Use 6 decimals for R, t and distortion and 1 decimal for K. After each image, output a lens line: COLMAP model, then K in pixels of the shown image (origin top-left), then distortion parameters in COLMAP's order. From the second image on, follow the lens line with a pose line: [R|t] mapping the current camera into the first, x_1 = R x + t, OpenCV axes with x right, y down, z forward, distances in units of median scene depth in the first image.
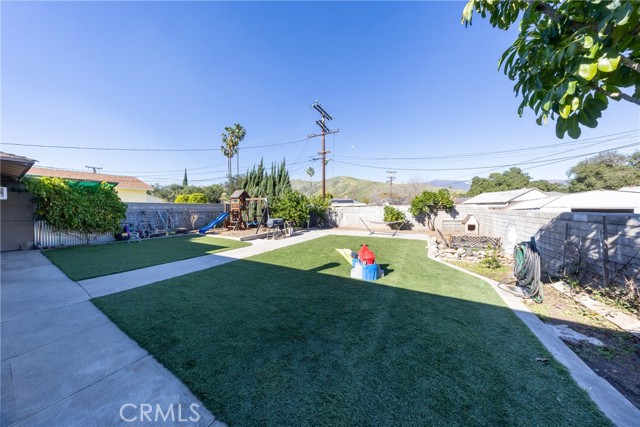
lens RADIAL K [[186.2, 0, 319.4], [0, 186.2, 209.5], [0, 0, 1]] dist [-0.002131, -0.000154]
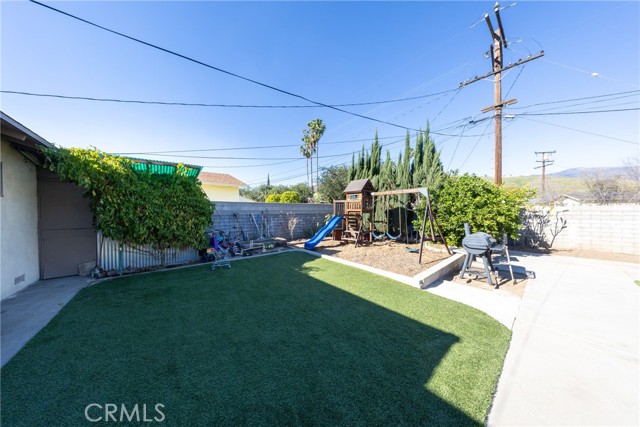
lens RADIAL K [[186.2, 0, 316.5], [0, 186.2, 214.0], [0, 0, 1]] dist [-0.002131, -0.000154]
pose [[0.935371, 0.004218, -0.353644, -0.353262], [0.000226, 0.999922, 0.012523, 0.001598], [0.353669, -0.011793, 0.935296, 0.388139]]
